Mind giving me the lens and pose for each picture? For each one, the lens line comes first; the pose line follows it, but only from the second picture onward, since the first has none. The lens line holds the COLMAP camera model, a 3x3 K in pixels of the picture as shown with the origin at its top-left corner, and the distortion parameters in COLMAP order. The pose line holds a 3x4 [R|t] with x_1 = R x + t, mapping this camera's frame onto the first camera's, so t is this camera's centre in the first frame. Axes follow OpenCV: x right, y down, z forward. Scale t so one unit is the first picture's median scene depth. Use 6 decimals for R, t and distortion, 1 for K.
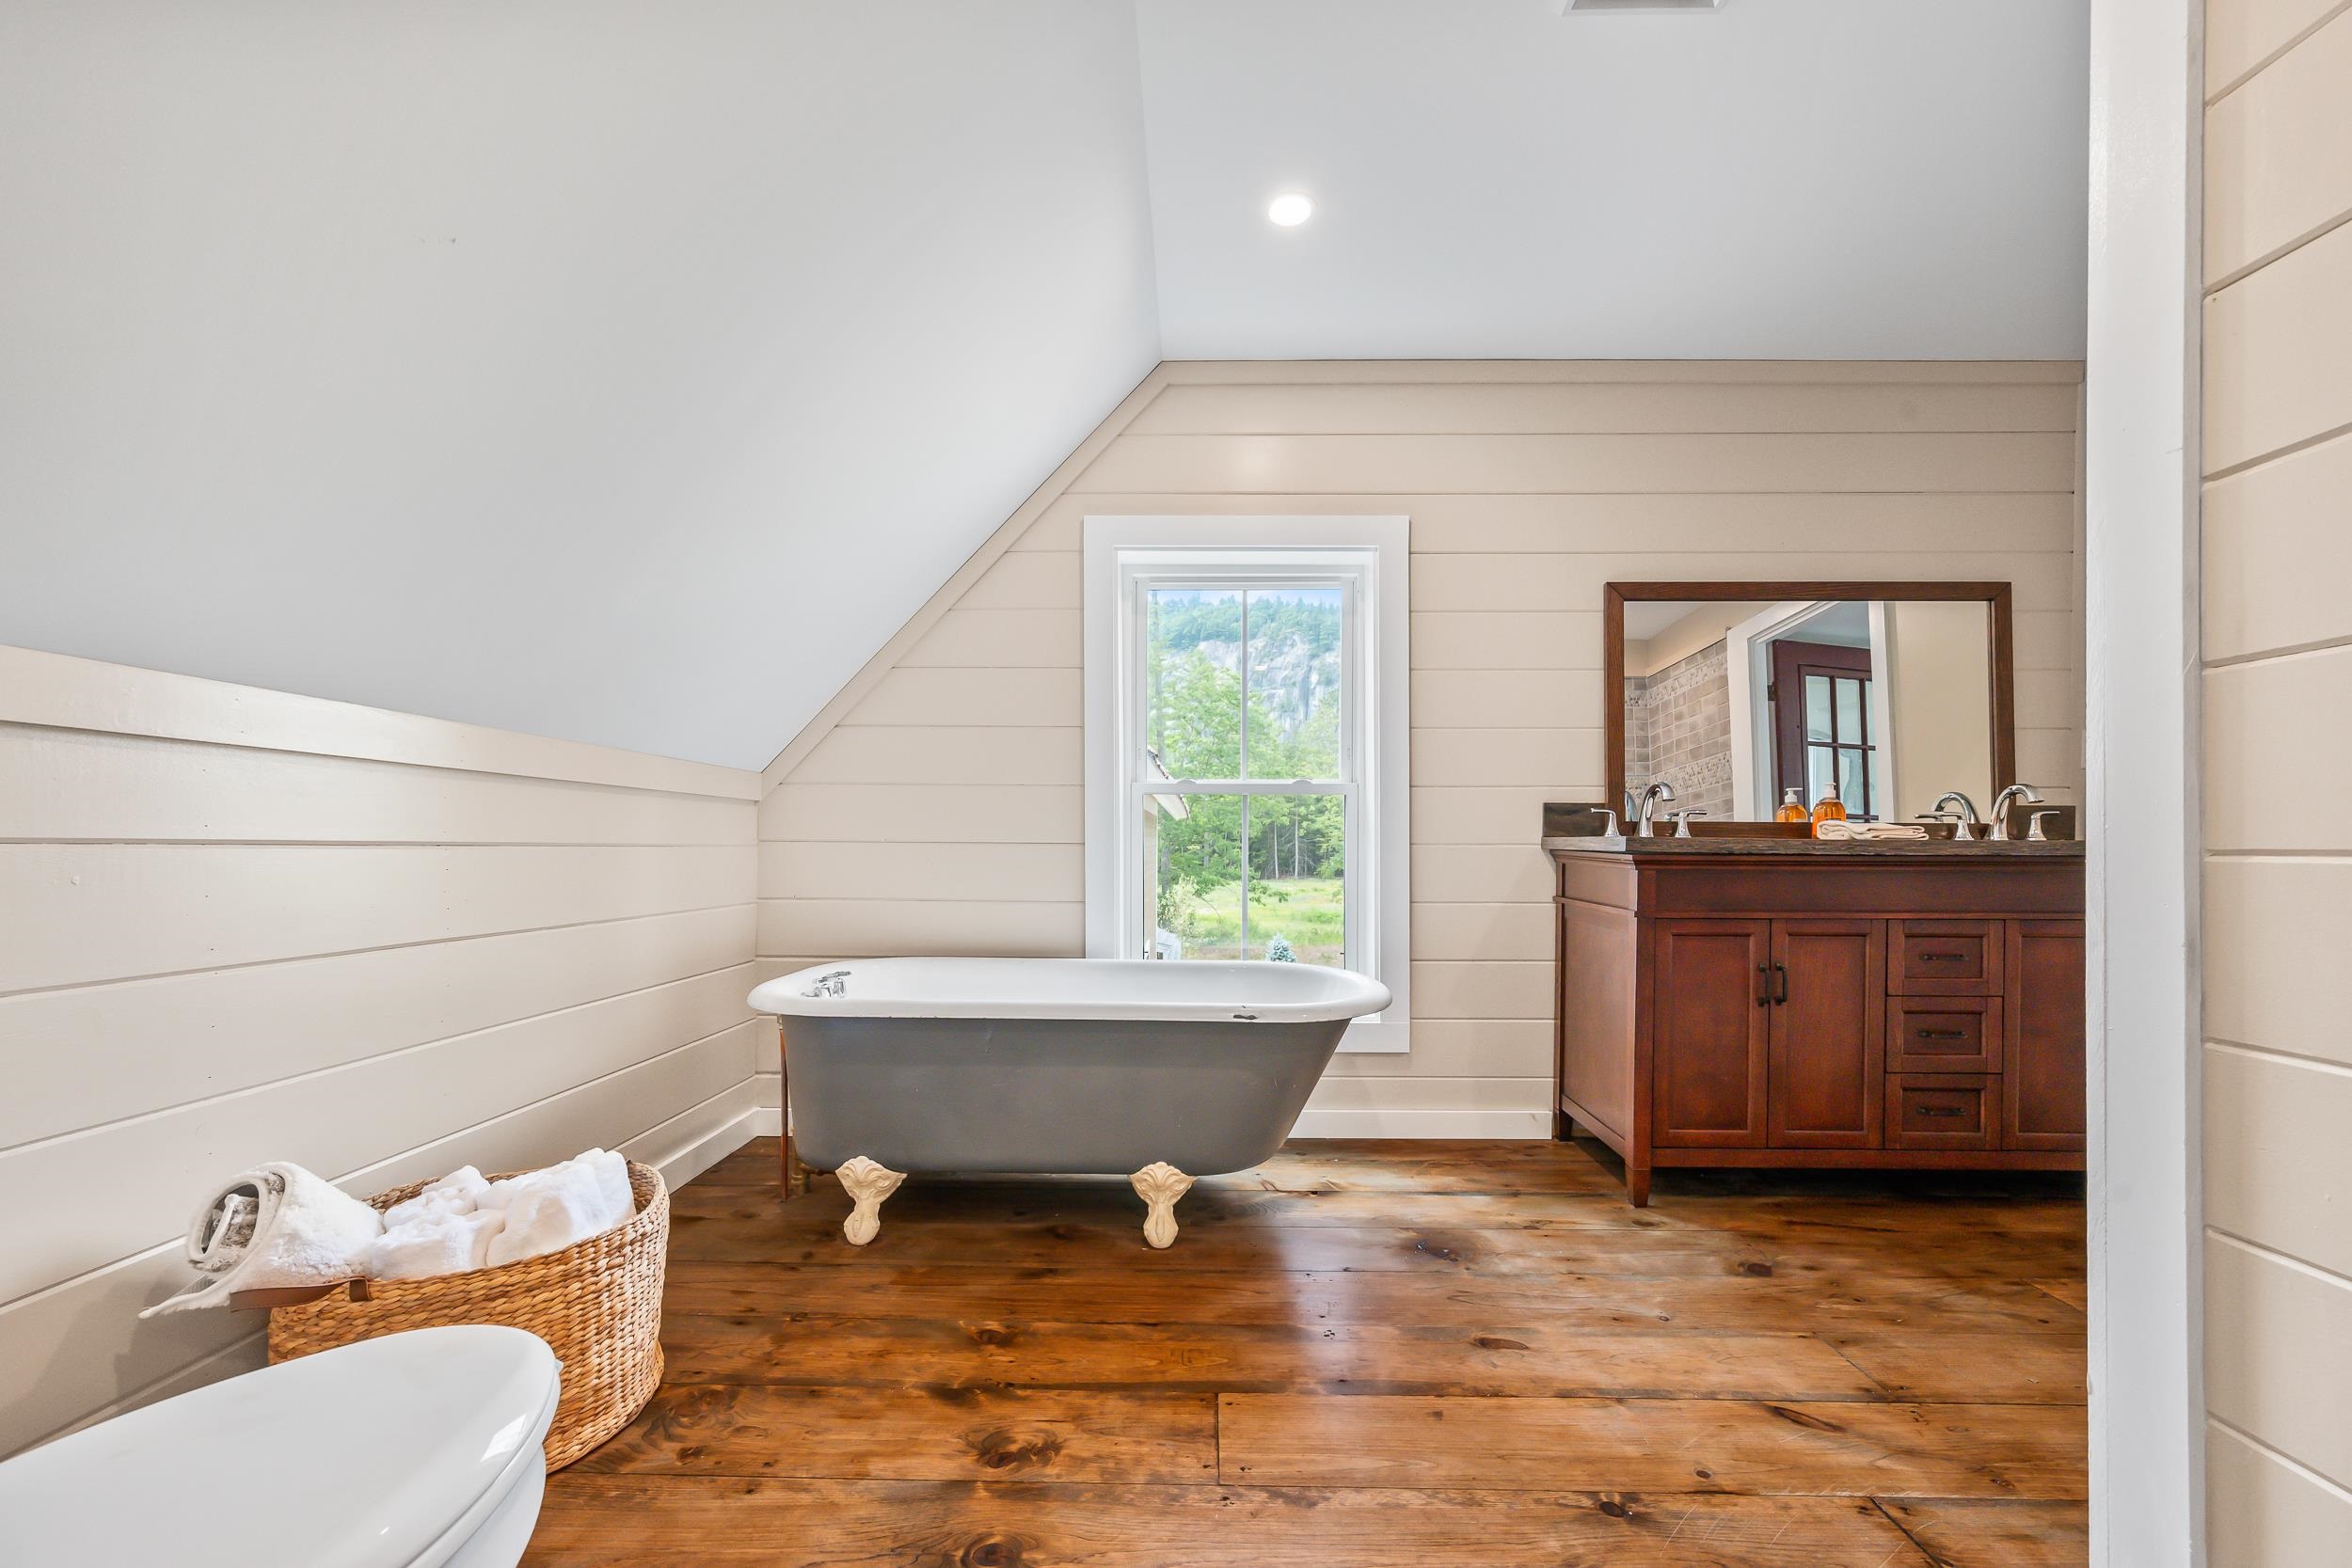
lens RADIAL K [[953.4, 0, 1200.2], [0, 953.4, 839.0], [0, 0, 1]] dist [0.000863, 0.000353]
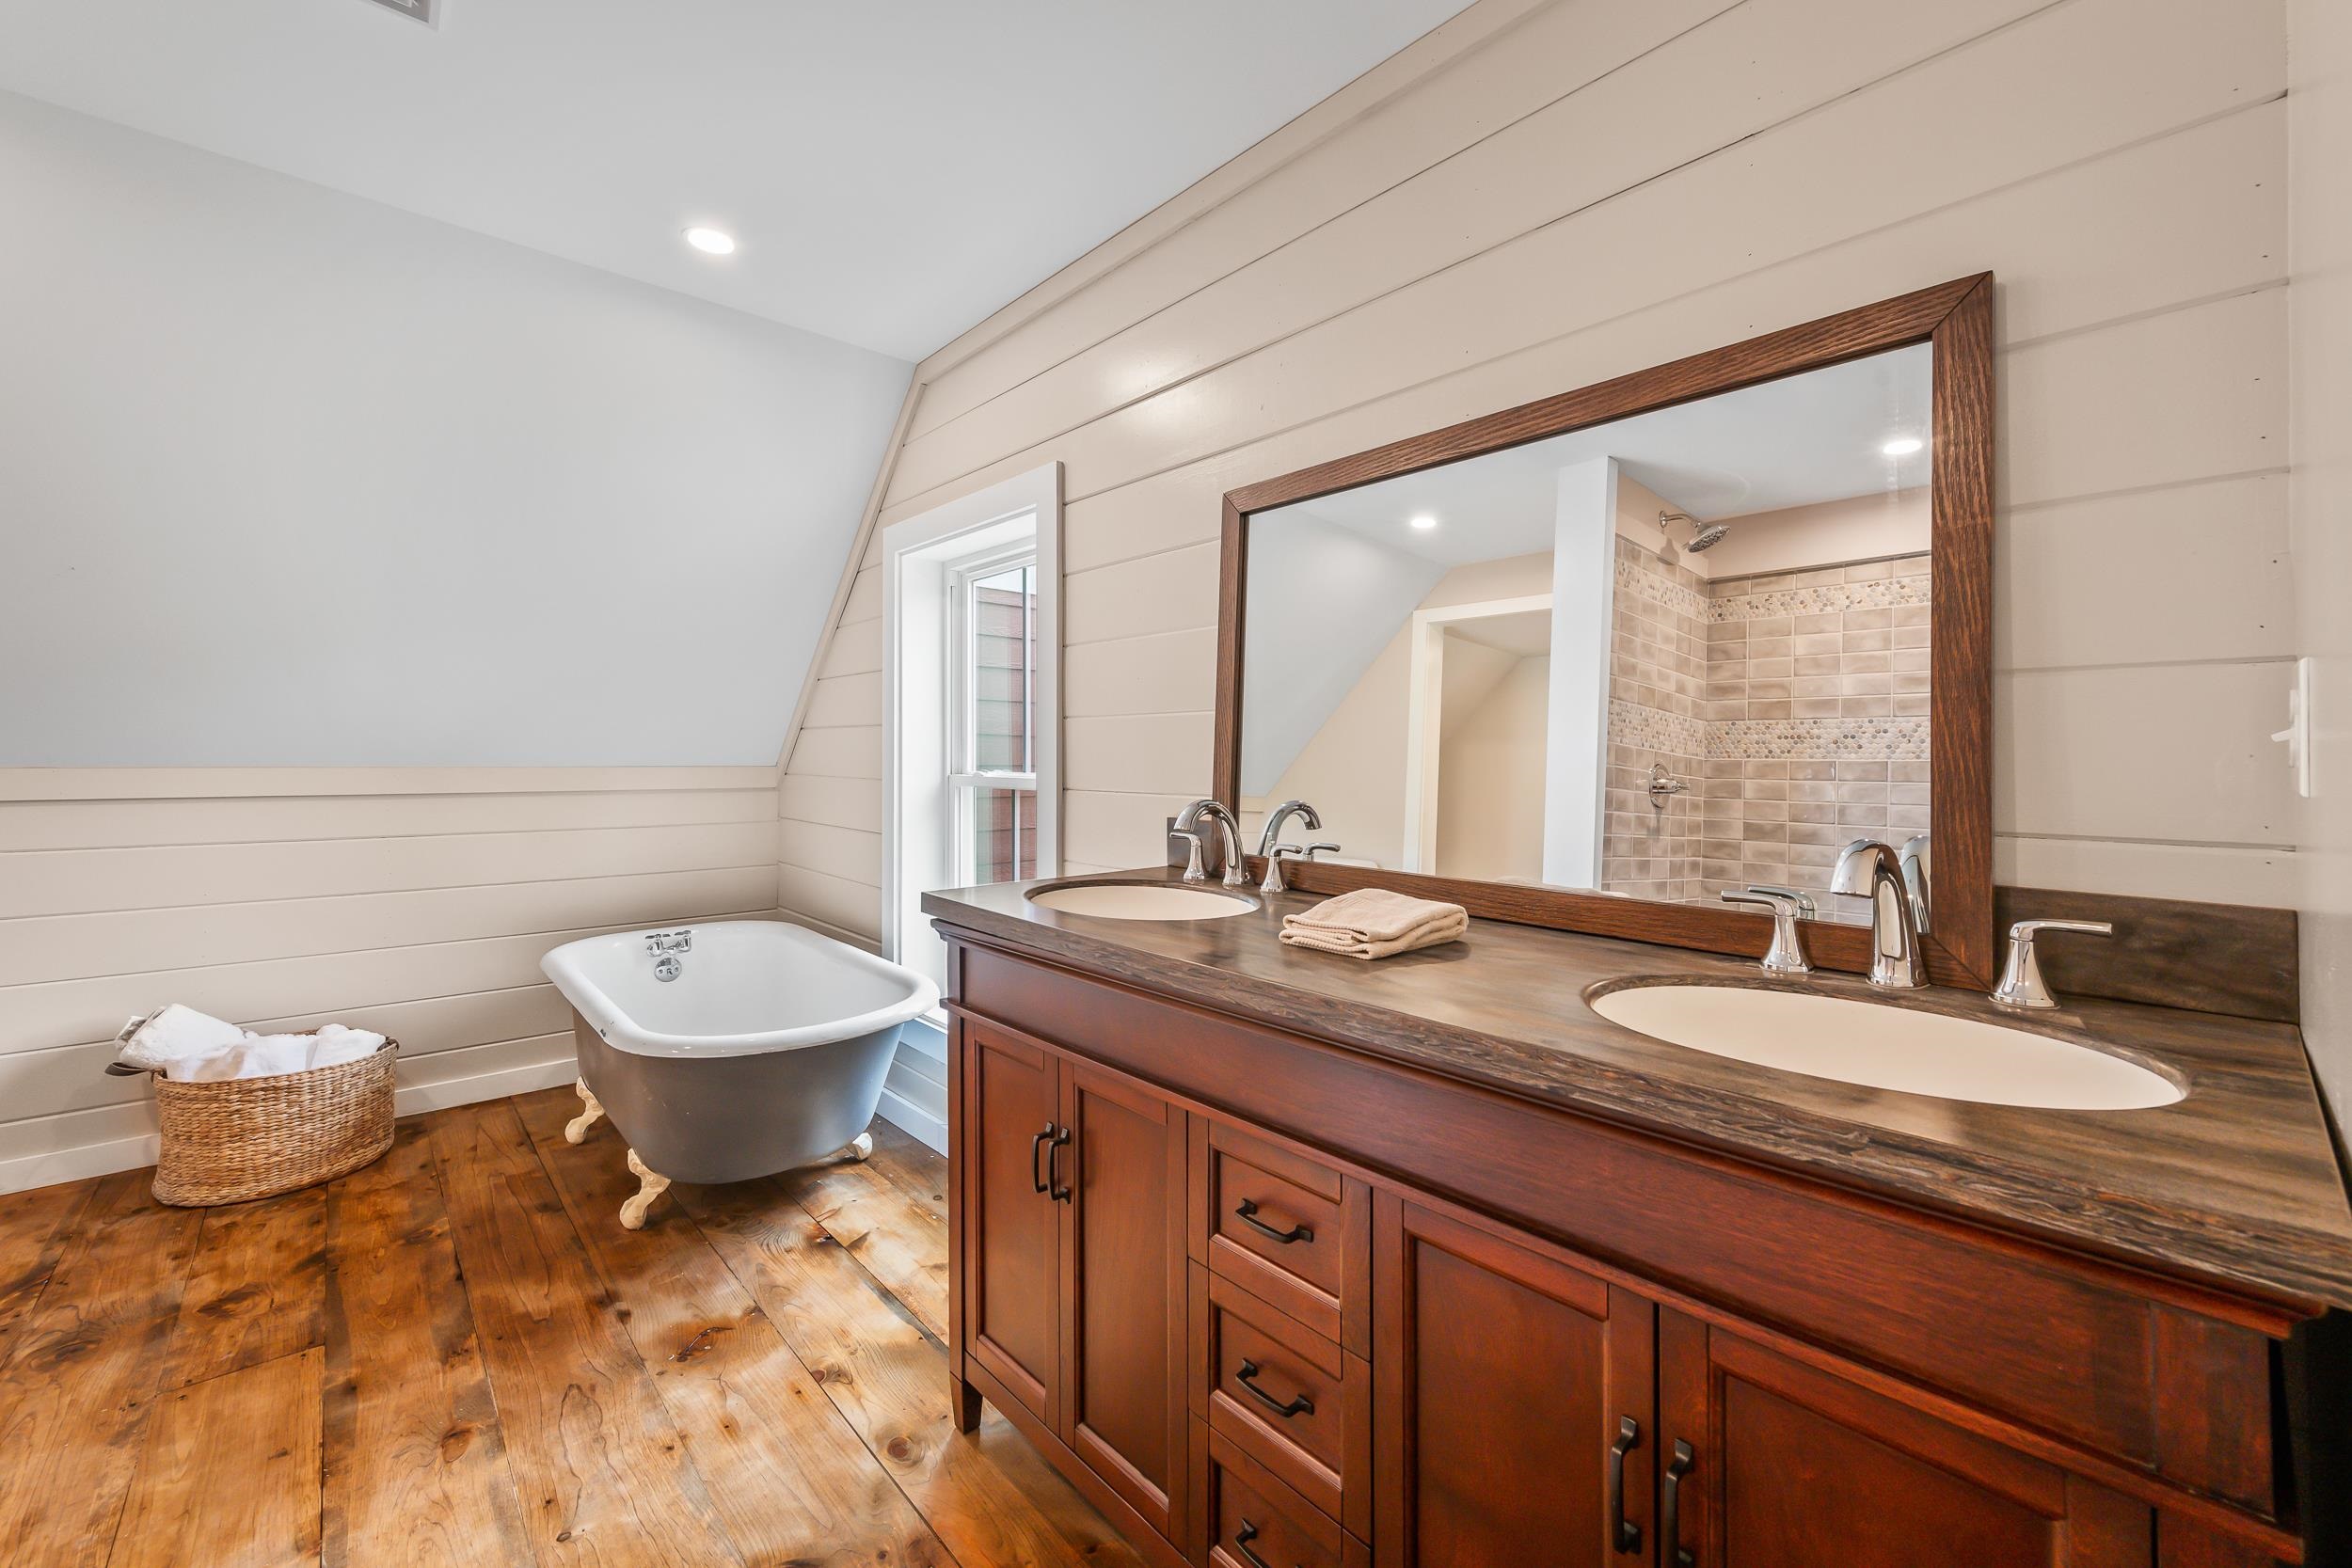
lens RADIAL K [[953.4, 0, 1209.0], [0, 953.4, 747.8], [0, 0, 1]] dist [0.000863, 0.000353]
pose [[0.681691, -0.004890, -0.731624, 1.554918], [-0.002261, 0.999959, -0.008790, -0.149528], [0.731637, 0.007646, 0.681652, 0.930942]]
